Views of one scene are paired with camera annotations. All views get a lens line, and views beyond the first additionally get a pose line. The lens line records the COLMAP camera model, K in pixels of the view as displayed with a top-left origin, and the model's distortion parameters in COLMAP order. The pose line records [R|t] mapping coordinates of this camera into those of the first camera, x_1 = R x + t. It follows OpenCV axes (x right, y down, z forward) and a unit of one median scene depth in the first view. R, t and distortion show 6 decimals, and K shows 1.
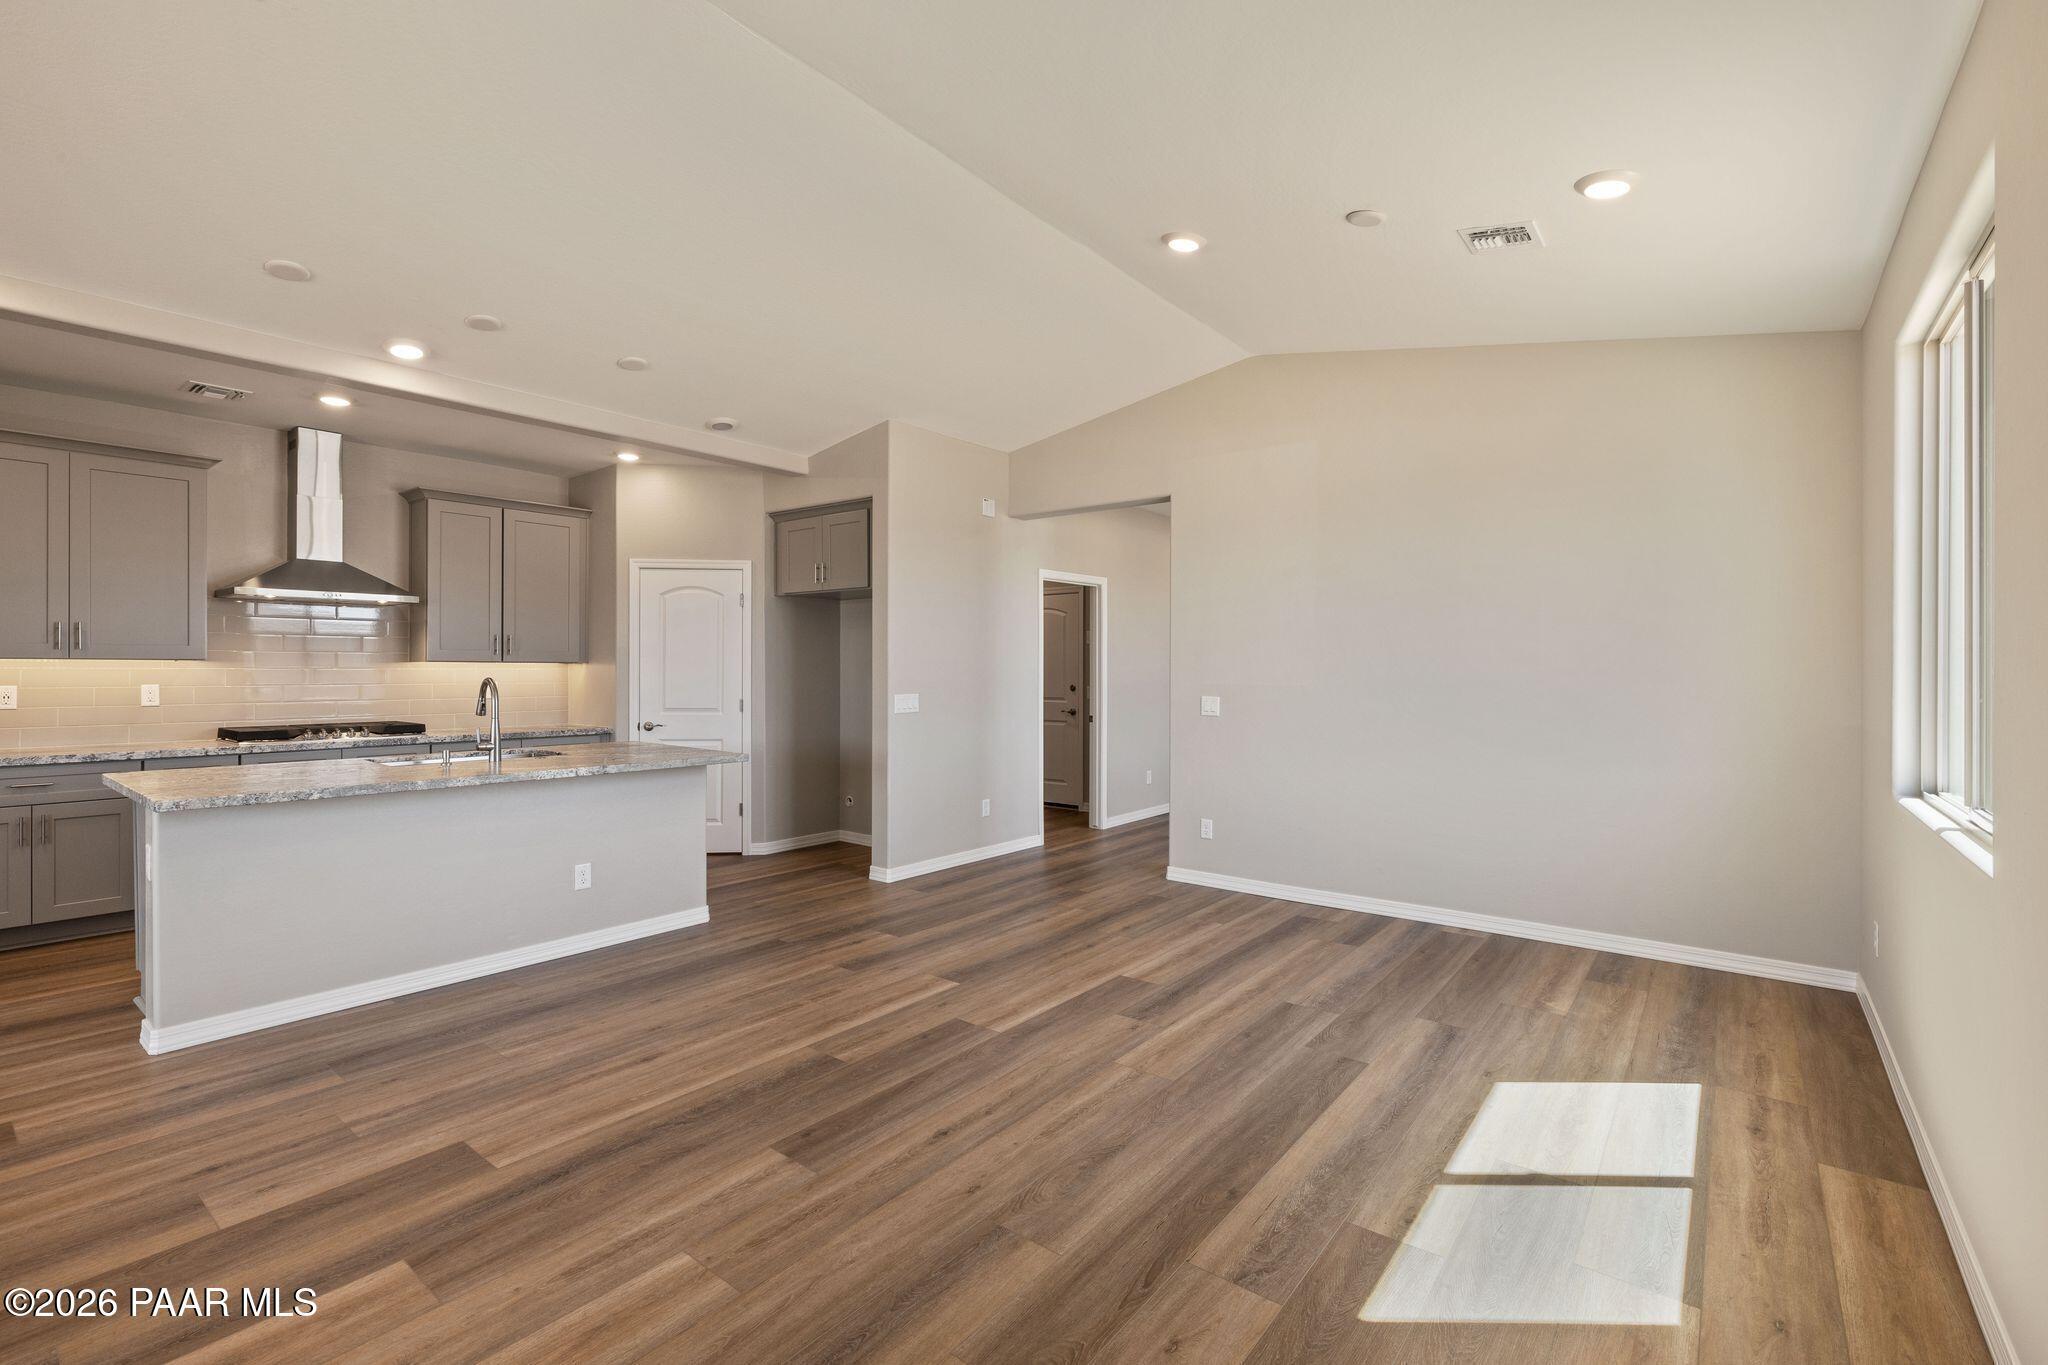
lens RADIAL K [[897.7, 0, 1003.0], [0, 897.7, 673.2], [0, 0, 1]] dist [0.005729, -0.001247]
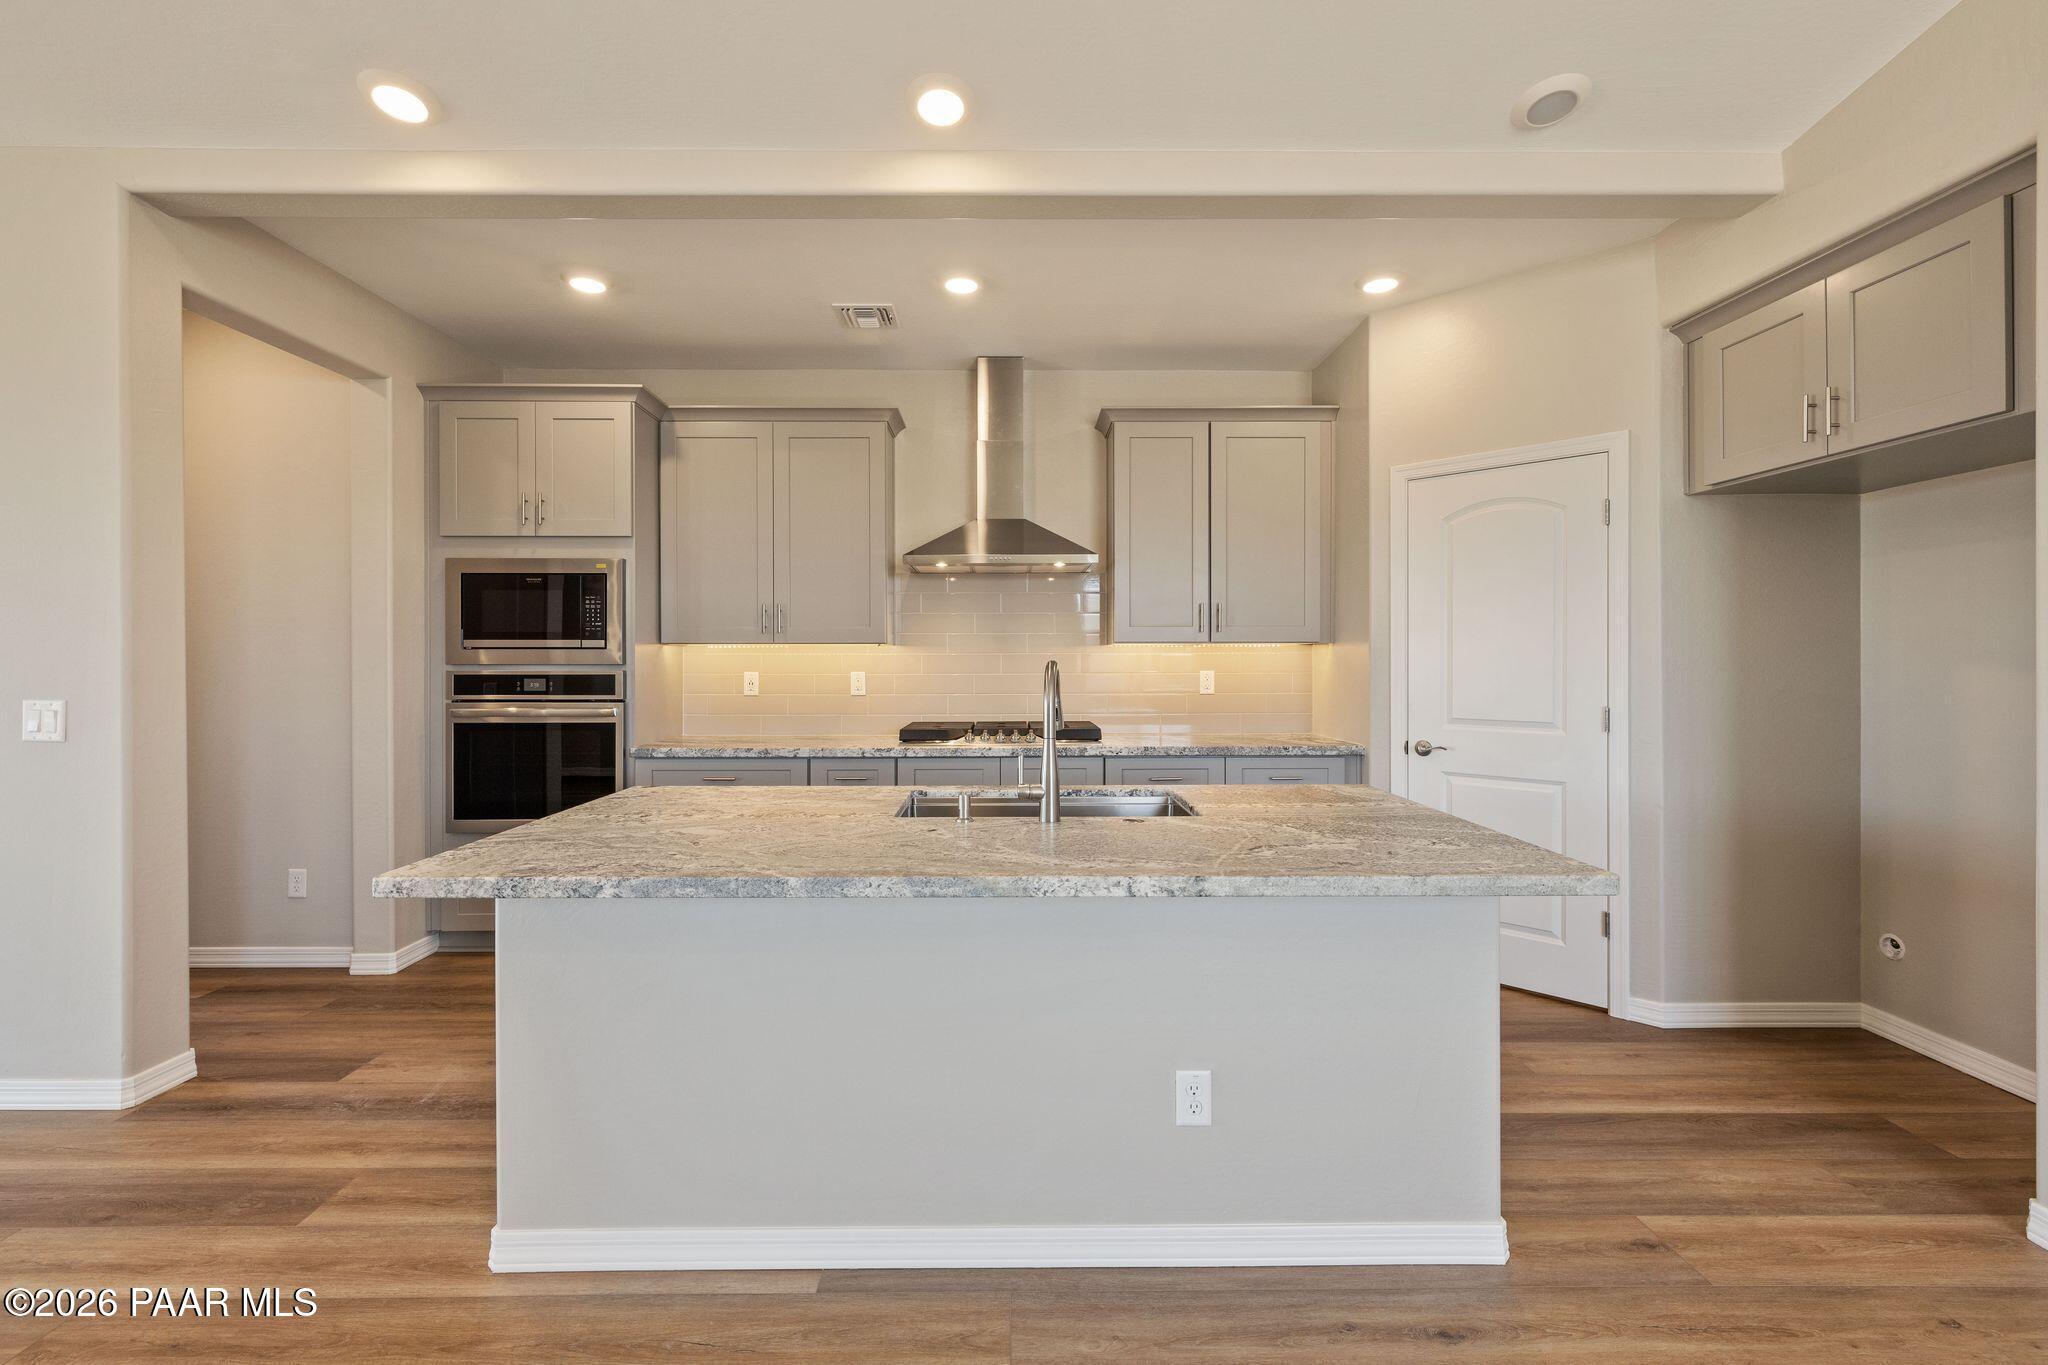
lens RADIAL K [[897.7, 0, 1015.0], [0, 897.7, 658.5], [0, 0, 1]] dist [0.005729, -0.001247]
pose [[0.639480, -0.006079, -0.768784, -0.186317], [-0.000448, 0.999966, -0.008279, 0.008838], [0.768808, 0.005639, 0.639455, 0.680041]]
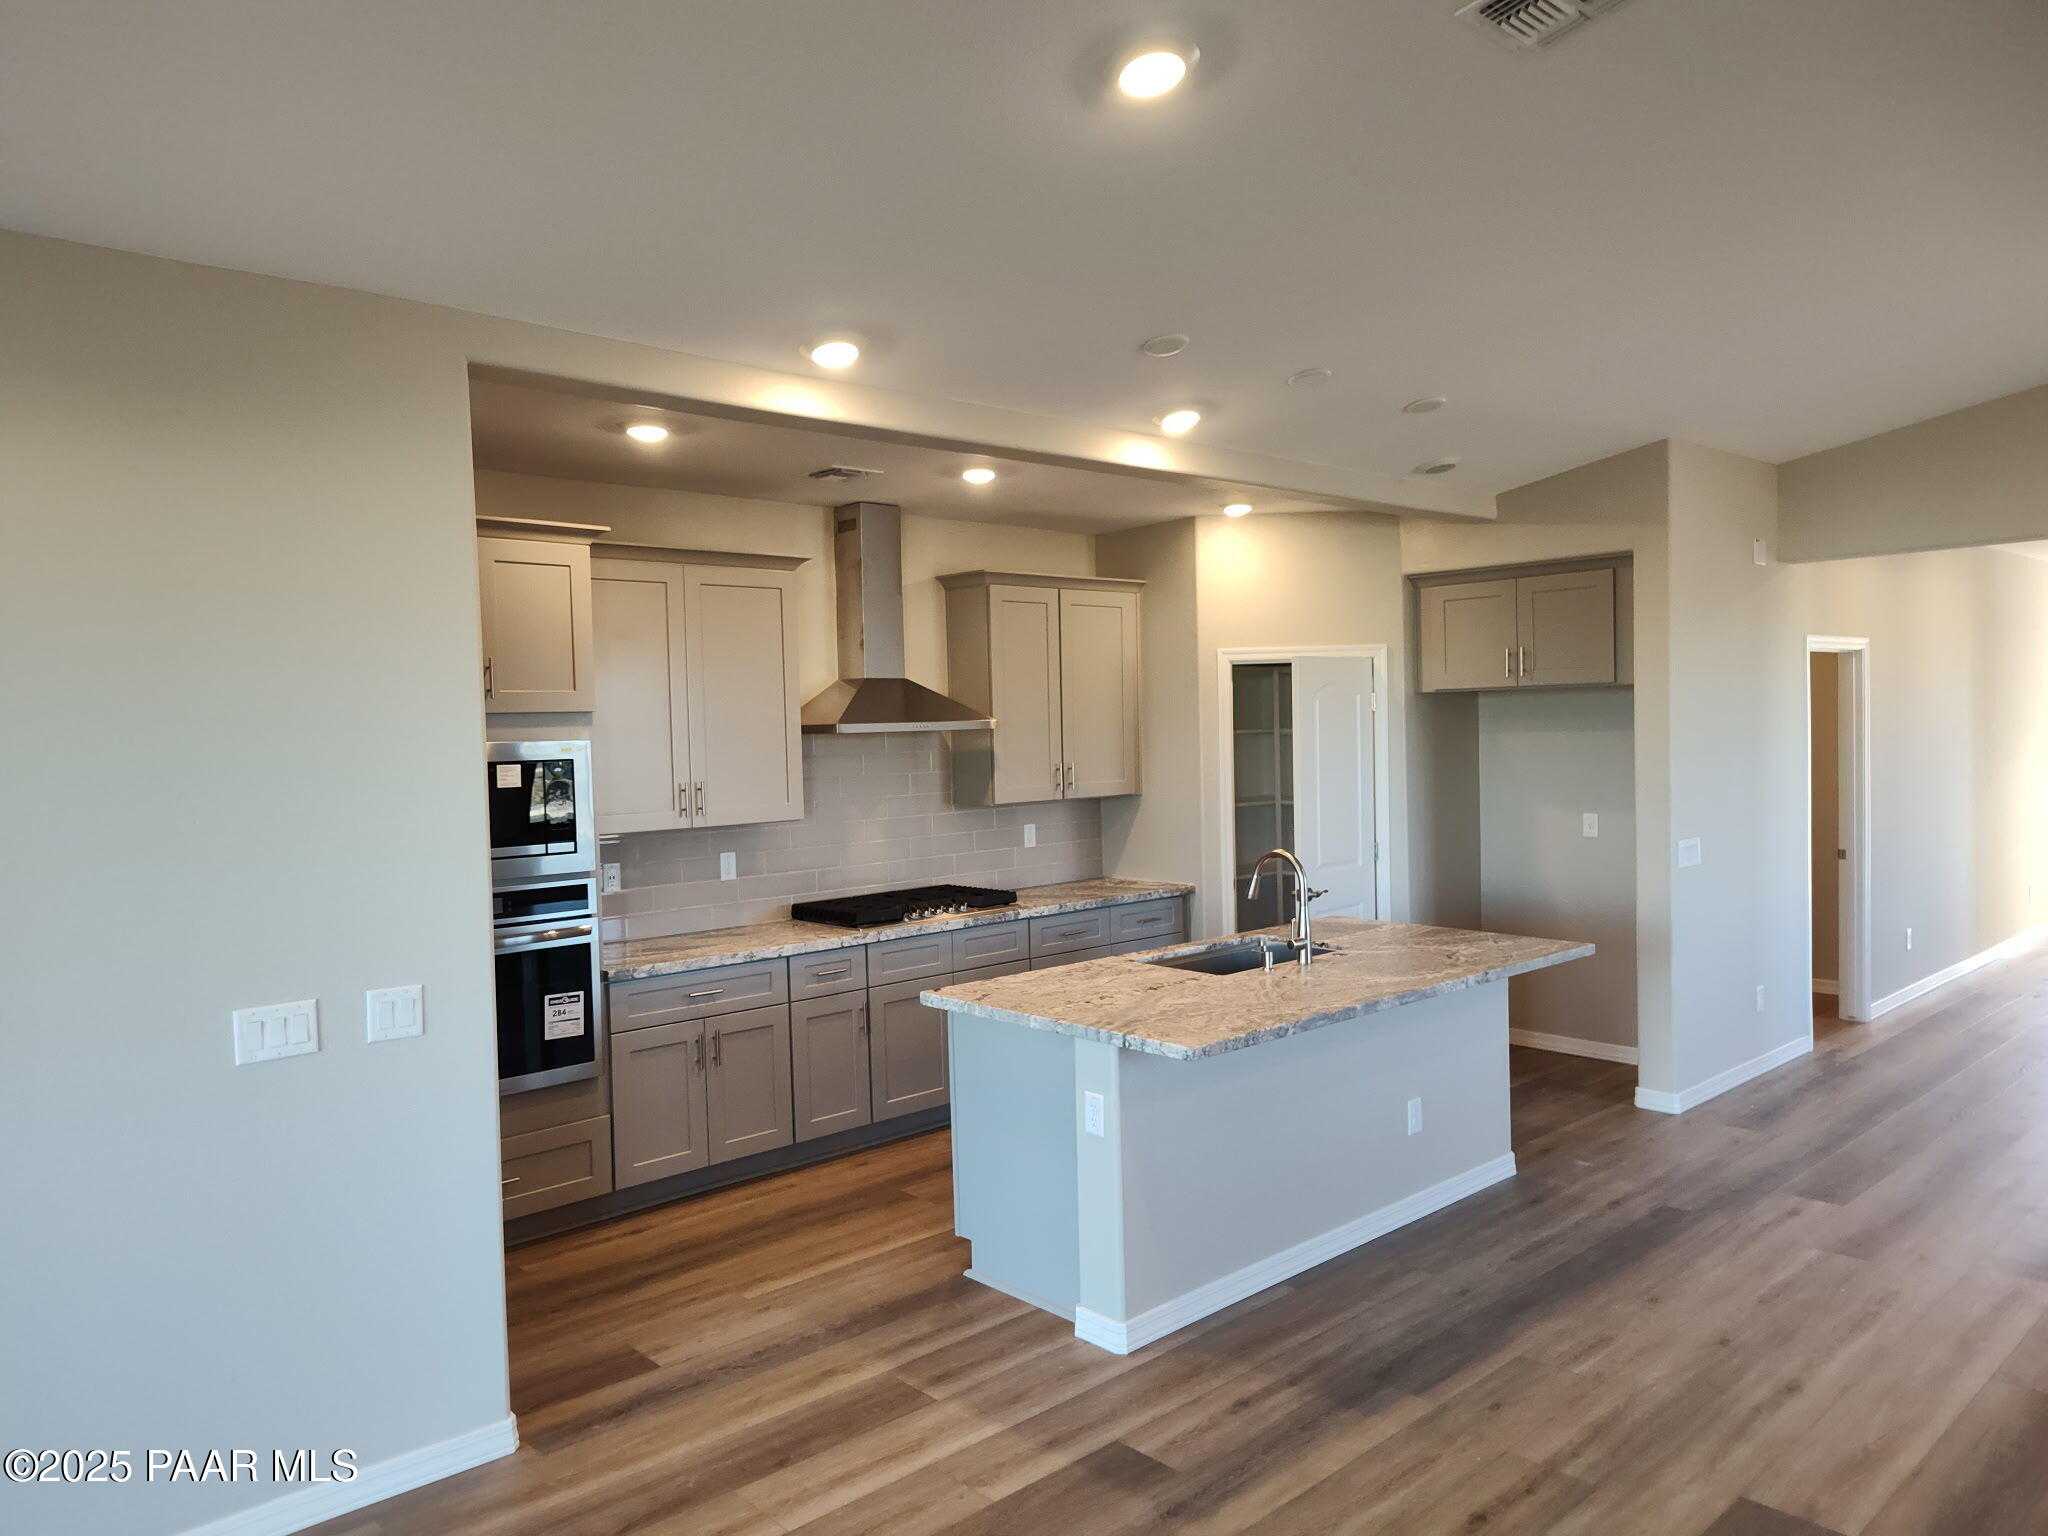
lens RADIAL K [[1402.5, 0, 1030.4], [0, 1402.5, 753.3], [0, 0, 1]] dist [0.033047, -0.013282]
pose [[0.989327, -0.025477, -0.143466, -0.643309], [0.027829, 0.999509, 0.014415, -0.102812], [0.143028, -0.018254, 0.989550, -0.192081]]
